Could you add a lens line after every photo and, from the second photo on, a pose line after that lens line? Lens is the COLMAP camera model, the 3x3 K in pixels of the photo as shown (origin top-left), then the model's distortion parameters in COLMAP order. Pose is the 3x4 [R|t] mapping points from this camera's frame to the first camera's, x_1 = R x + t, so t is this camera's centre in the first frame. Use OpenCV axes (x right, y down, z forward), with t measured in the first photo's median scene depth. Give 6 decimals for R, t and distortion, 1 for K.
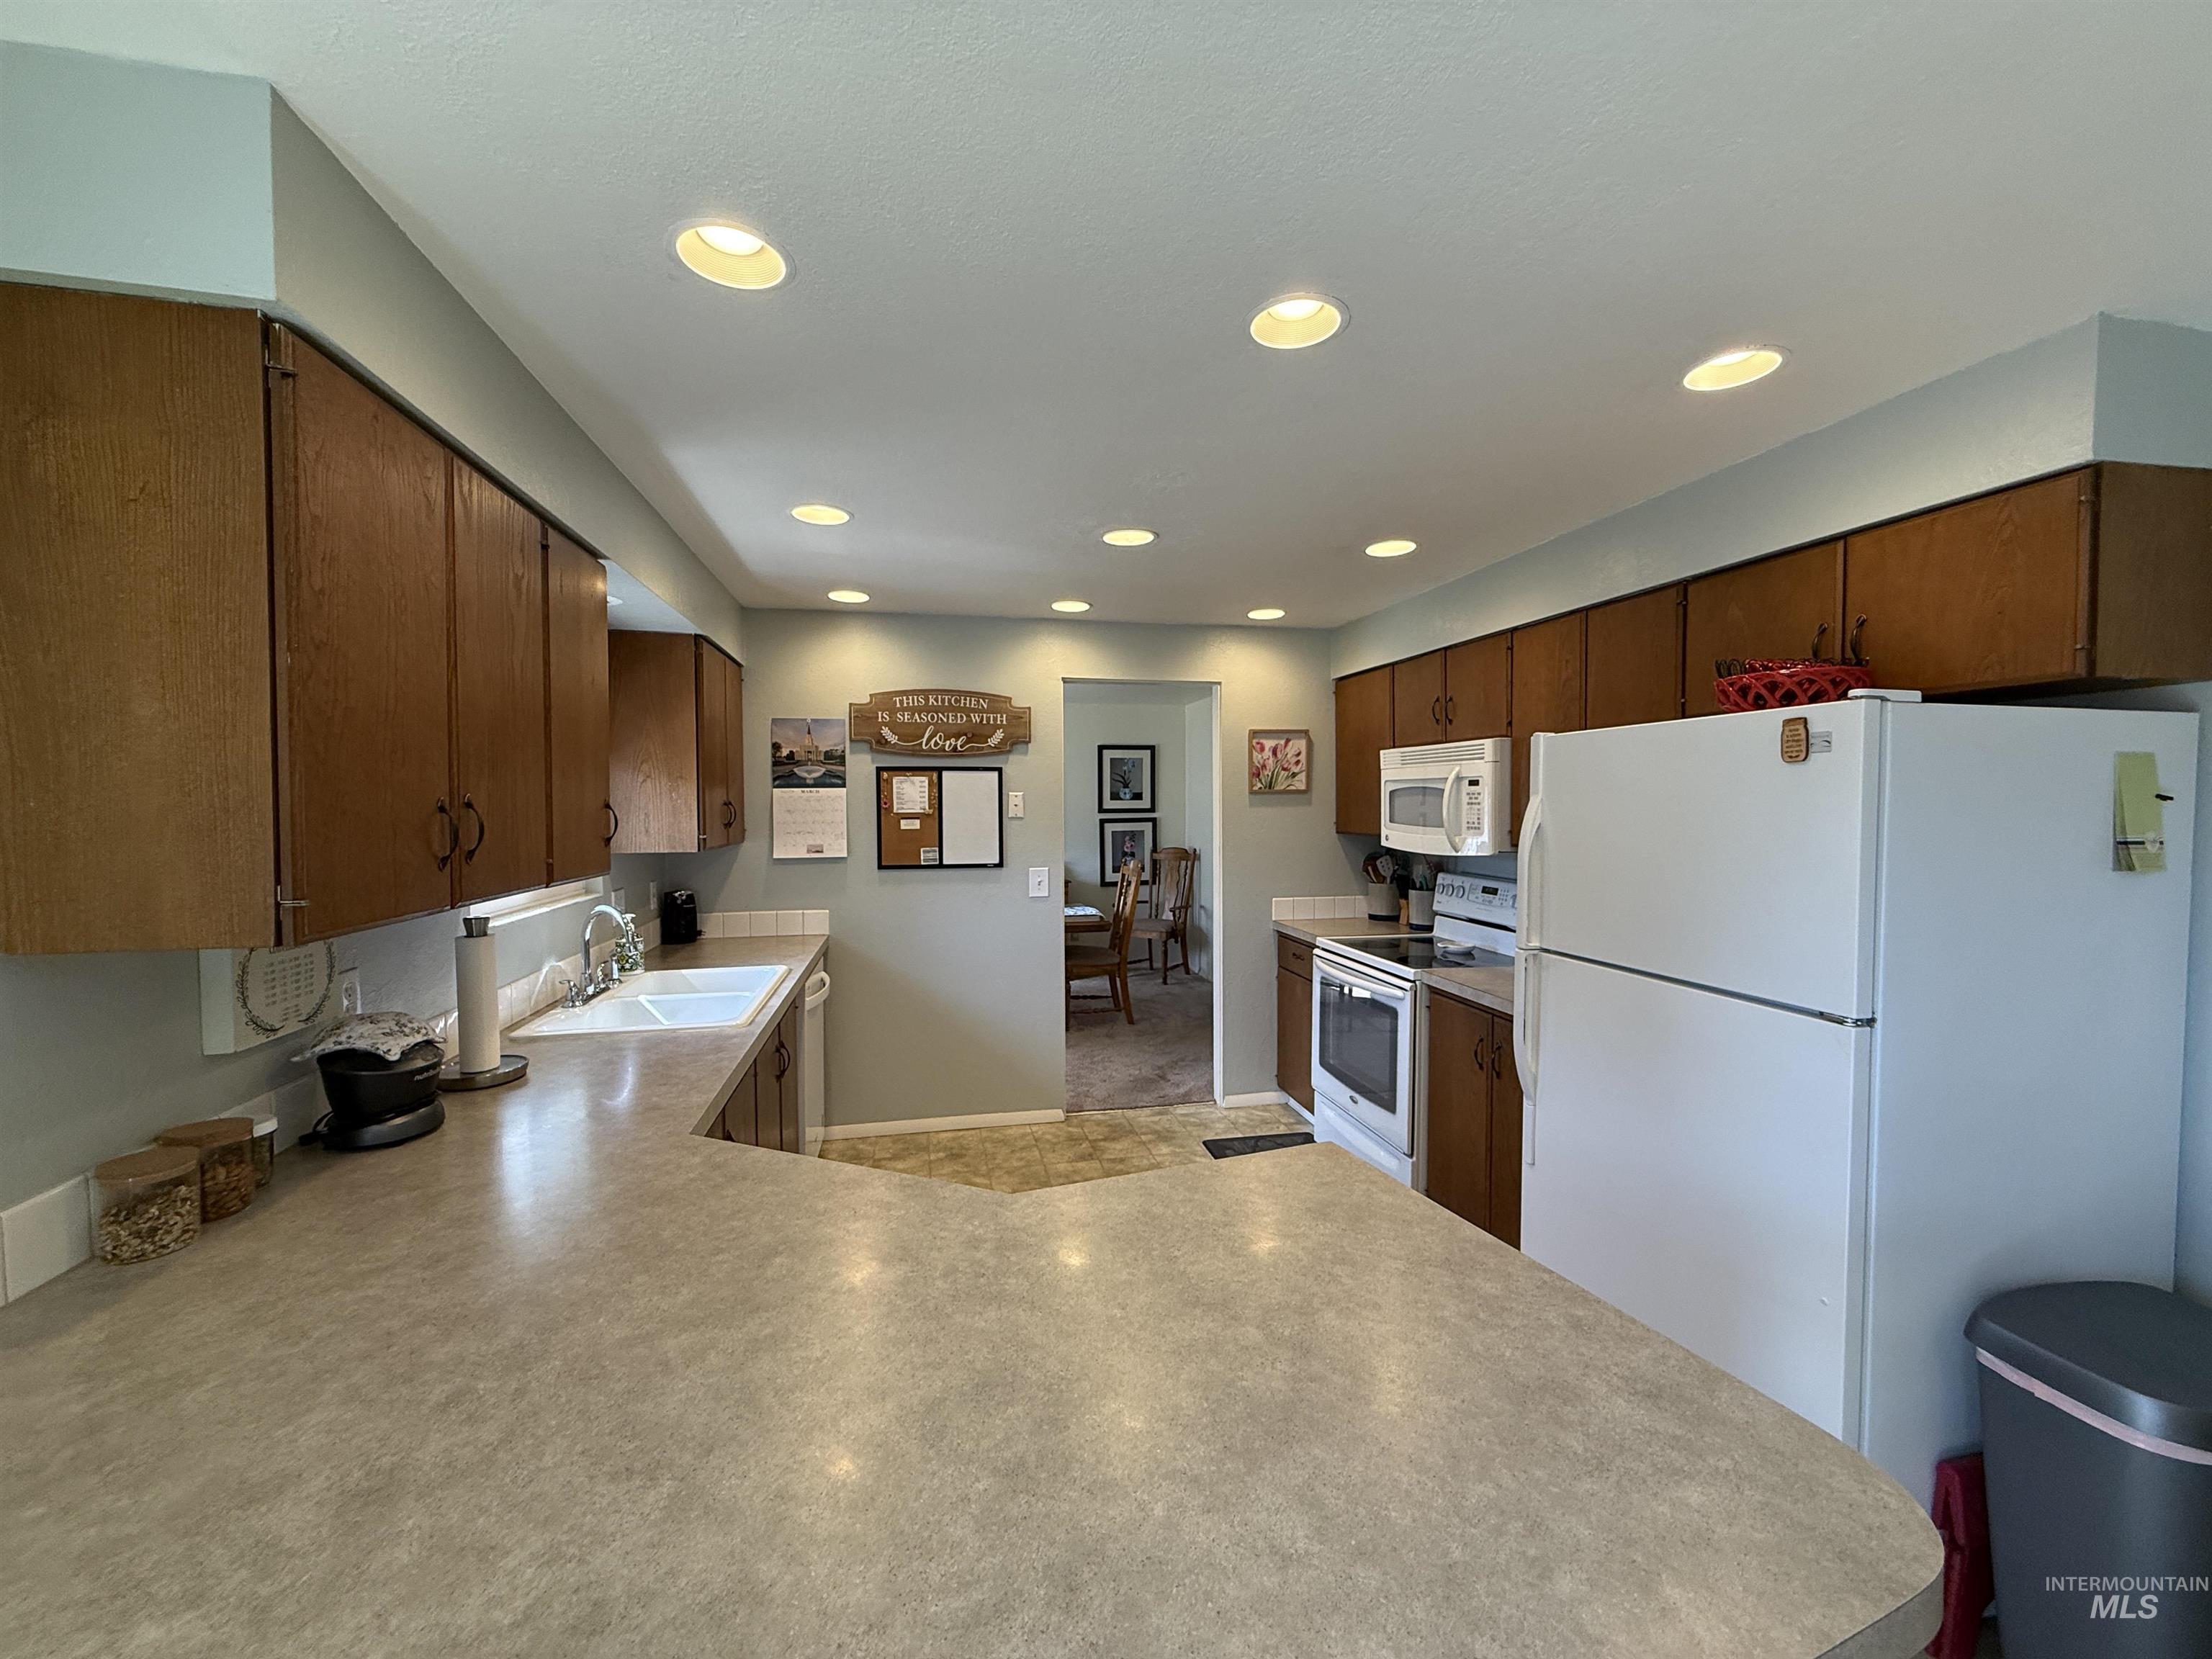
lens RADIAL K [[878.8, 0, 1101.1], [0, 878.8, 827.6], [0, 0, 1]] dist [0.002676, -0.000820]
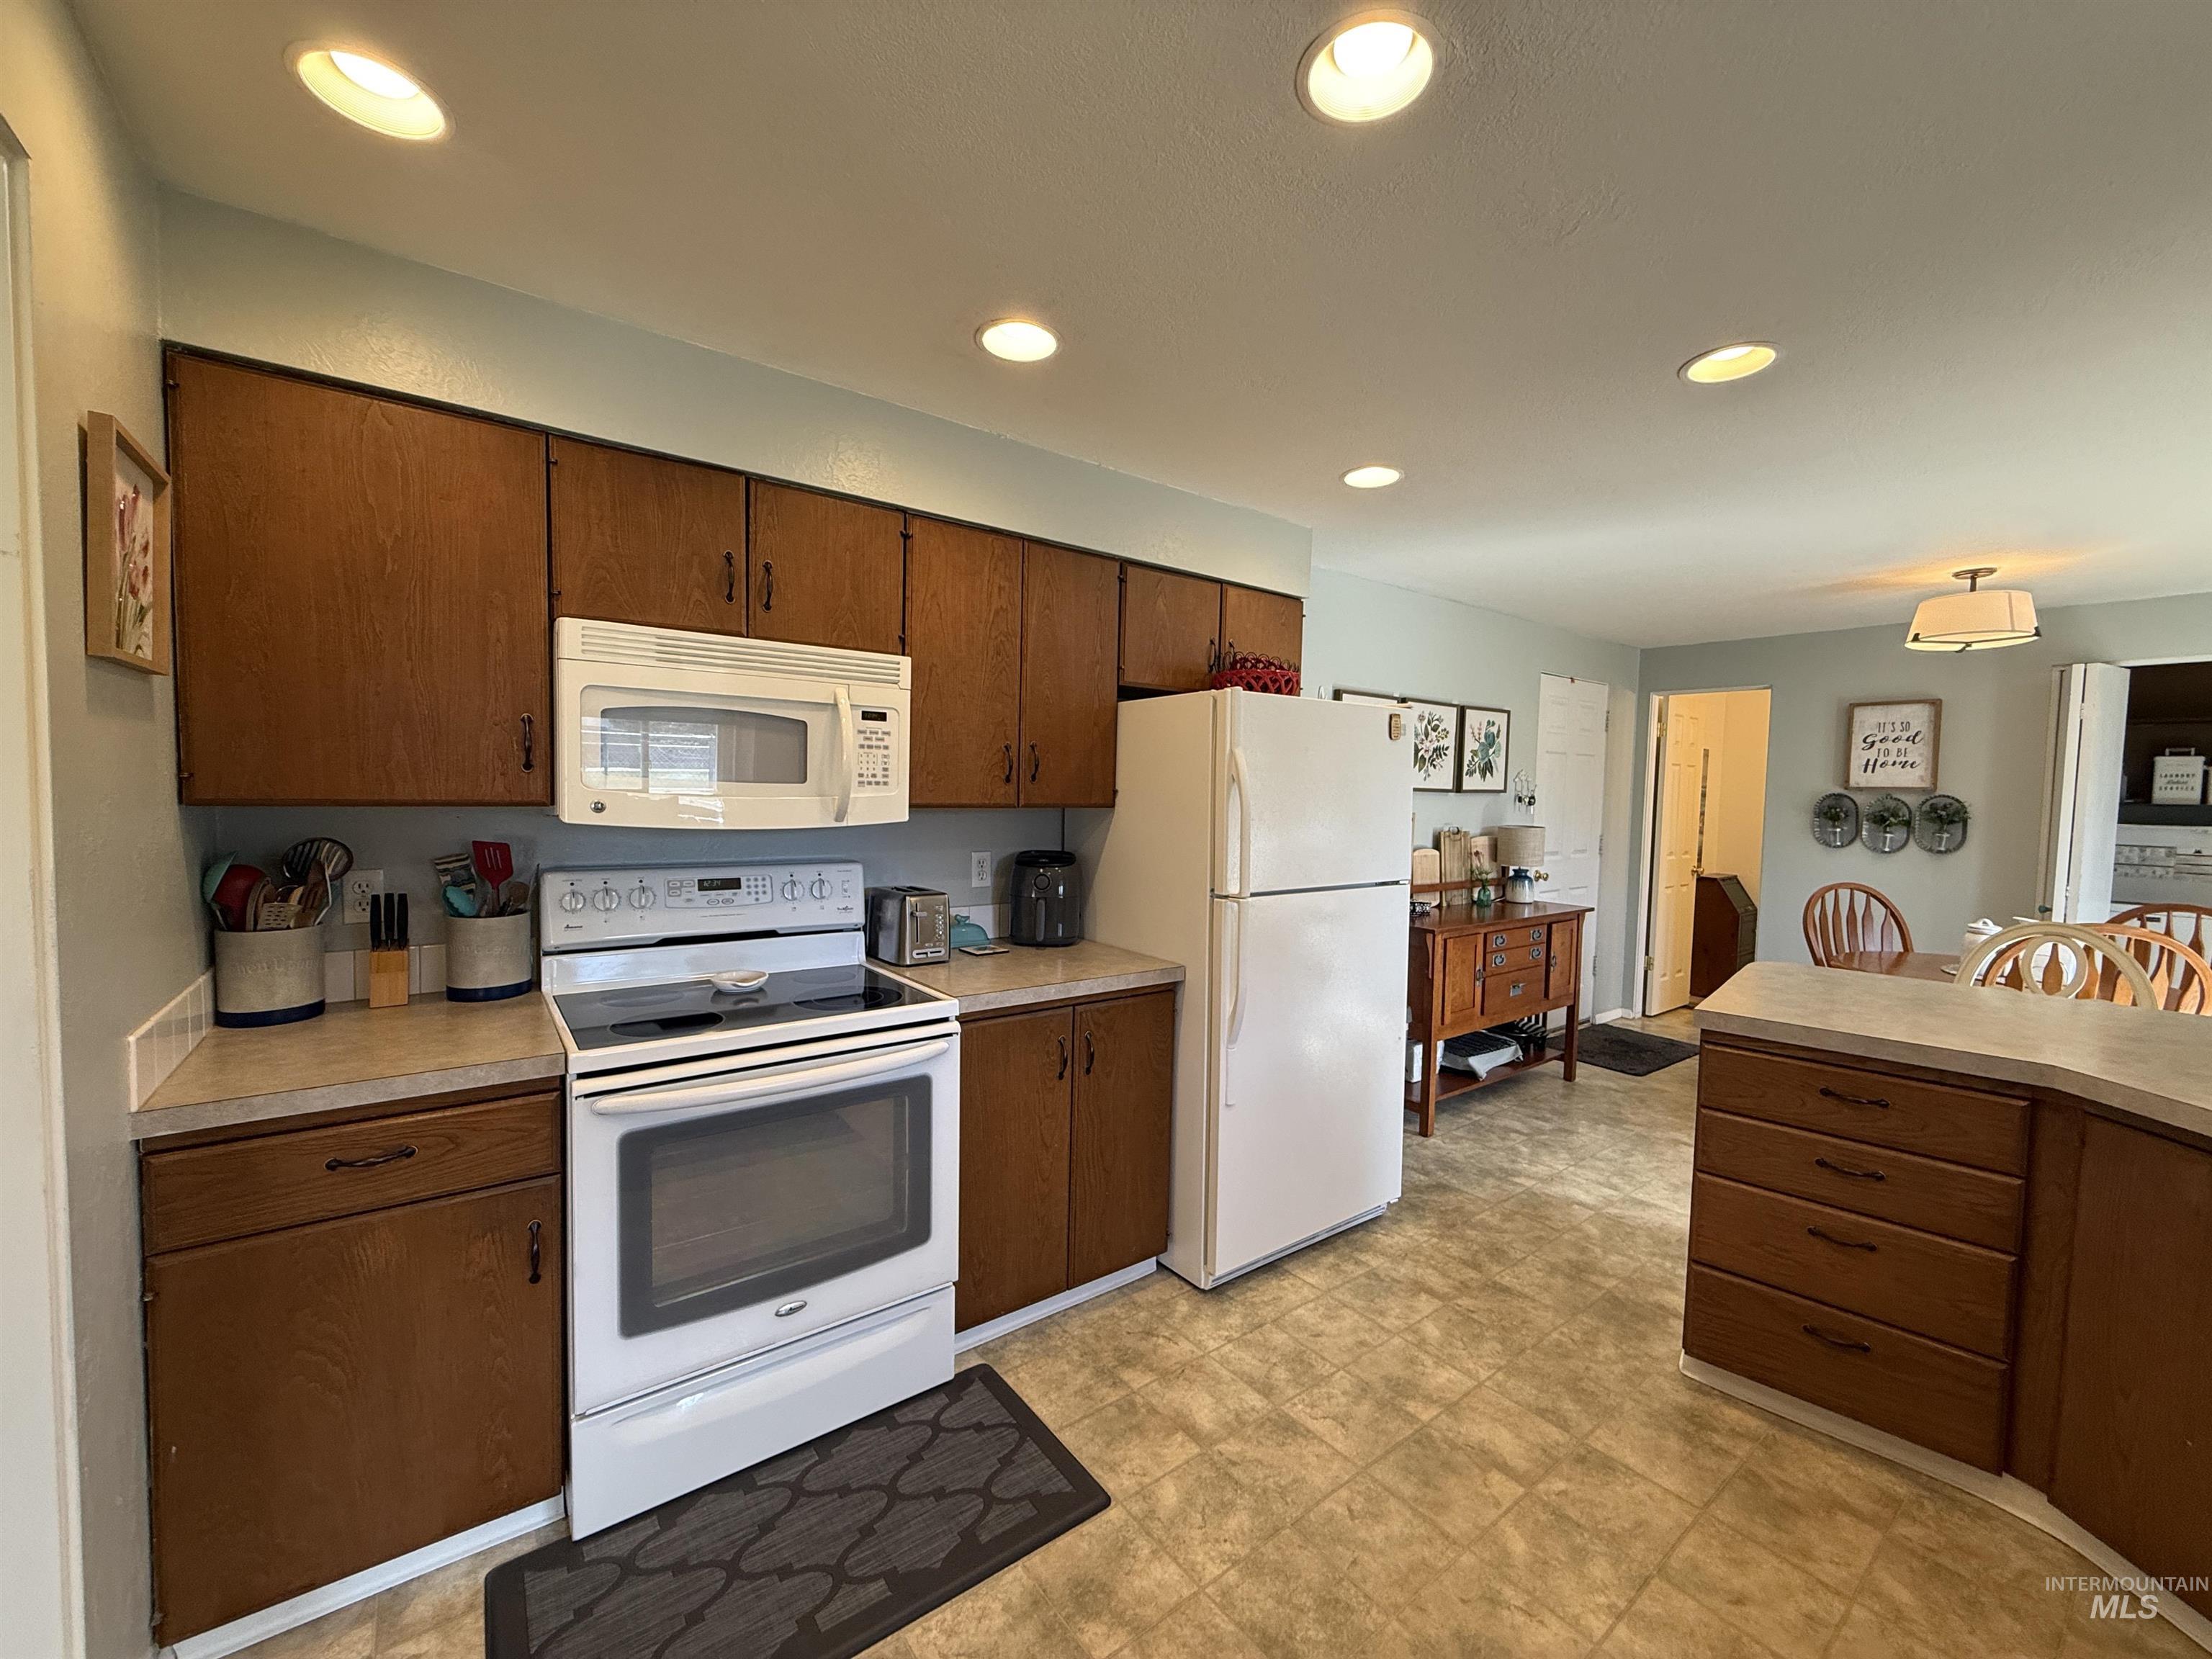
lens RADIAL K [[878.8, 0, 1102.1], [0, 878.8, 829.4], [0, 0, 1]] dist [0.002676, -0.000820]
pose [[-0.424780, -0.047422, 0.904054, -0.243660], [0.008323, 0.998380, 0.056281, -0.000569], [-0.905259, 0.031432, -0.423697, 1.034527]]
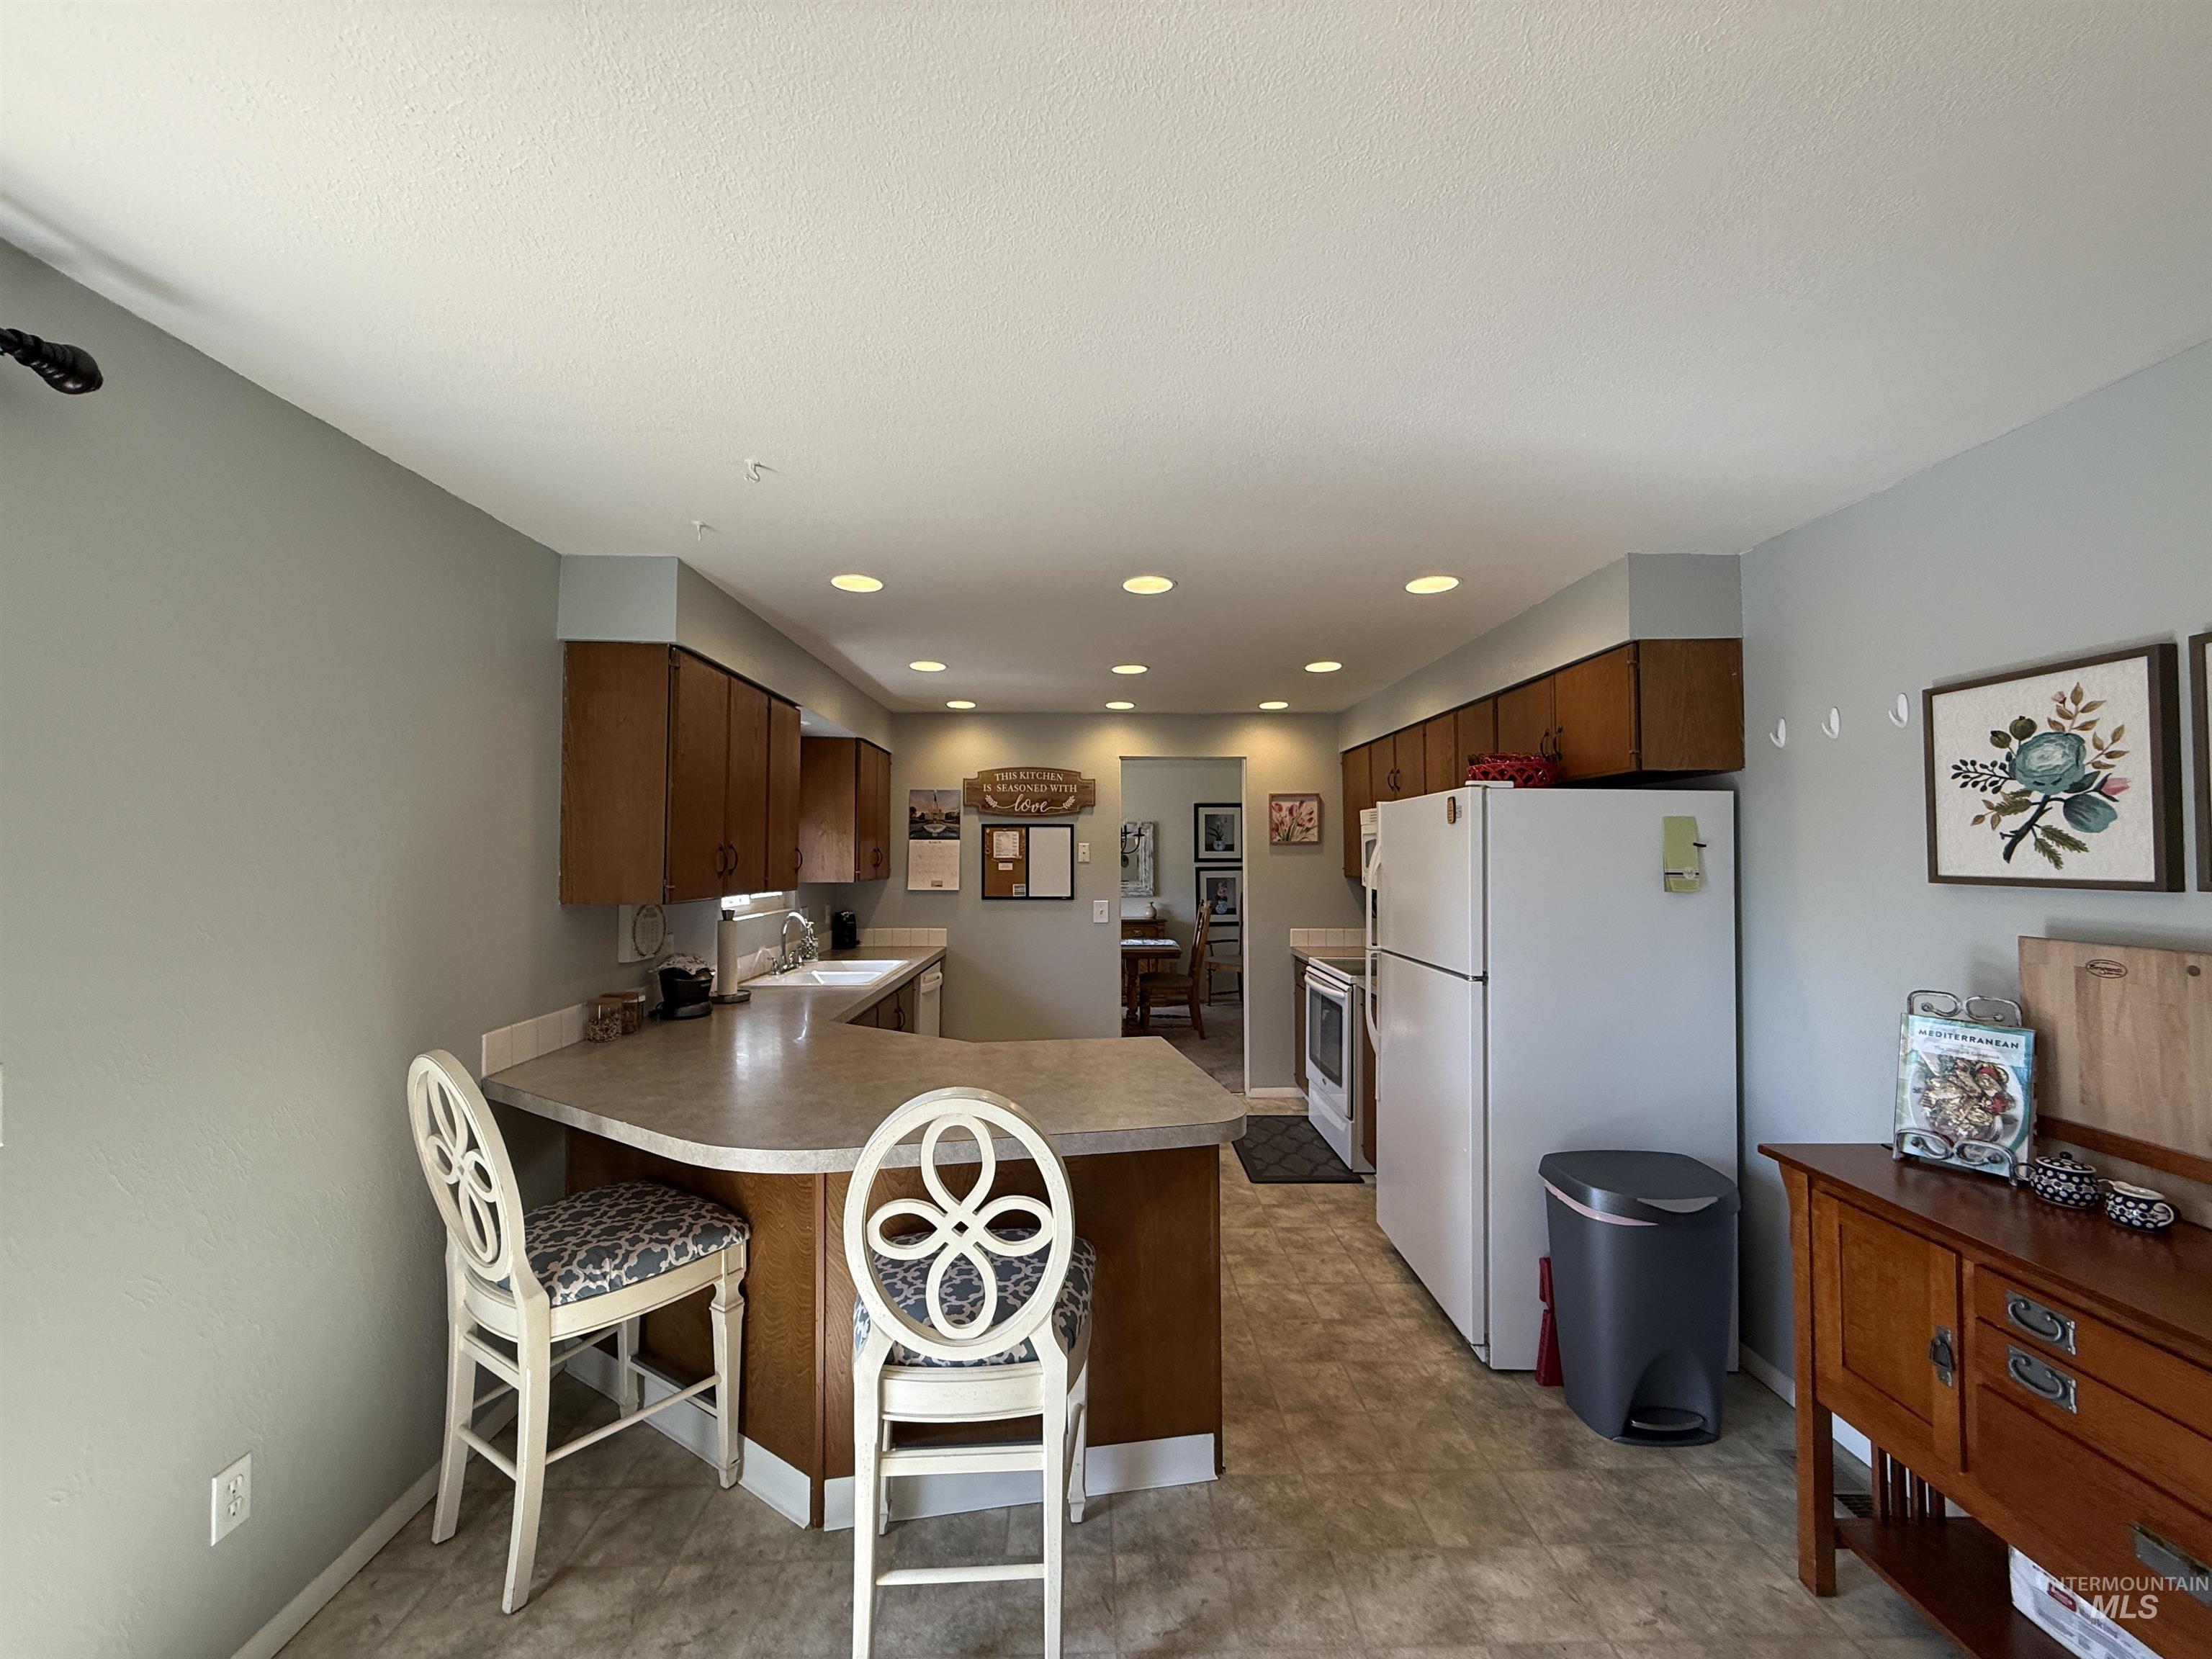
lens RADIAL K [[878.8, 0, 1100.3], [0, 878.8, 829.6], [0, 0, 1]] dist [0.002676, -0.000820]
pose [[0.981973, -0.001396, -0.189018, 0.206551], [-0.009620, 0.998308, -0.057347, 0.017673], [0.188778, 0.058131, 0.980298, -0.343620]]
